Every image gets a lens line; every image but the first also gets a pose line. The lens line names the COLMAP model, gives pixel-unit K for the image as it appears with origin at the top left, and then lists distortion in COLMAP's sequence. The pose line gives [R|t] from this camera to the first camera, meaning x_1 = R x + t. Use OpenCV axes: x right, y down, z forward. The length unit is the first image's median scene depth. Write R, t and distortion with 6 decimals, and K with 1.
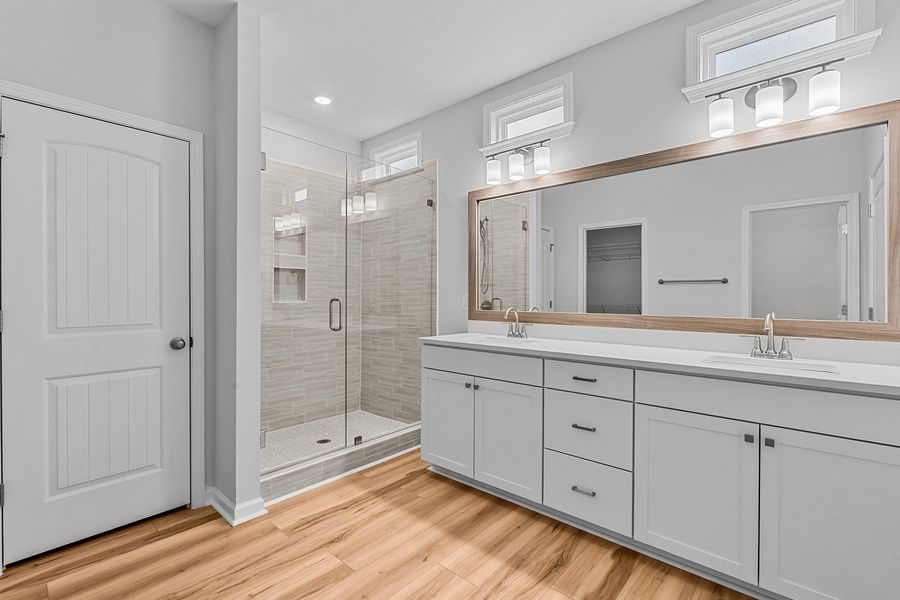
lens RADIAL K [[396.6, 0, 450.0], [0, 396.6, 300.0], [0, 0, 1]] dist [-0.001259, -0.000303]
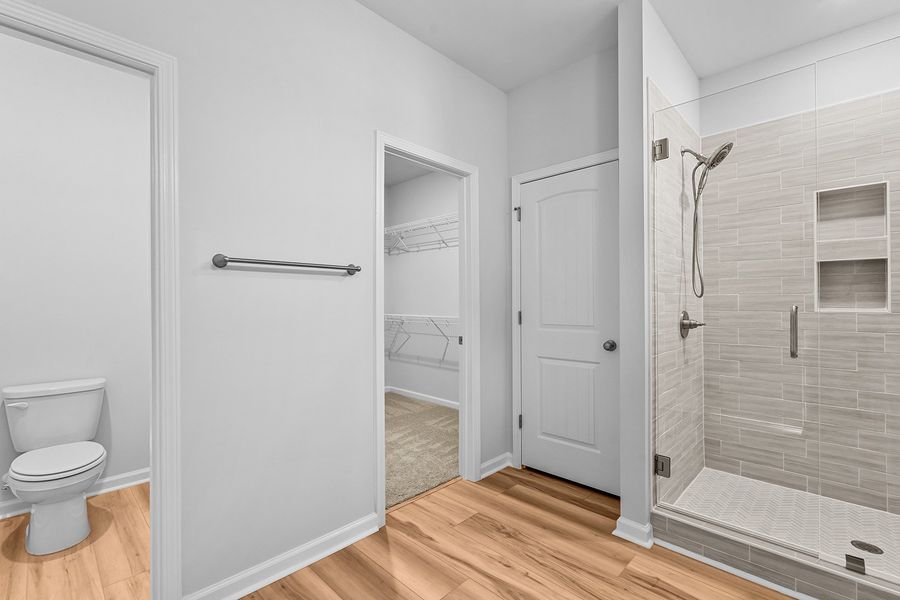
lens RADIAL K [[396.6, 0, 450.0], [0, 396.6, 300.0], [0, 0, 1]] dist [-0.001259, -0.000303]
pose [[-0.034479, -0.010329, -0.999352, 0.457670], [-0.008806, 0.999911, -0.010031, -0.002055], [0.999367, 0.008454, -0.034567, 0.610043]]
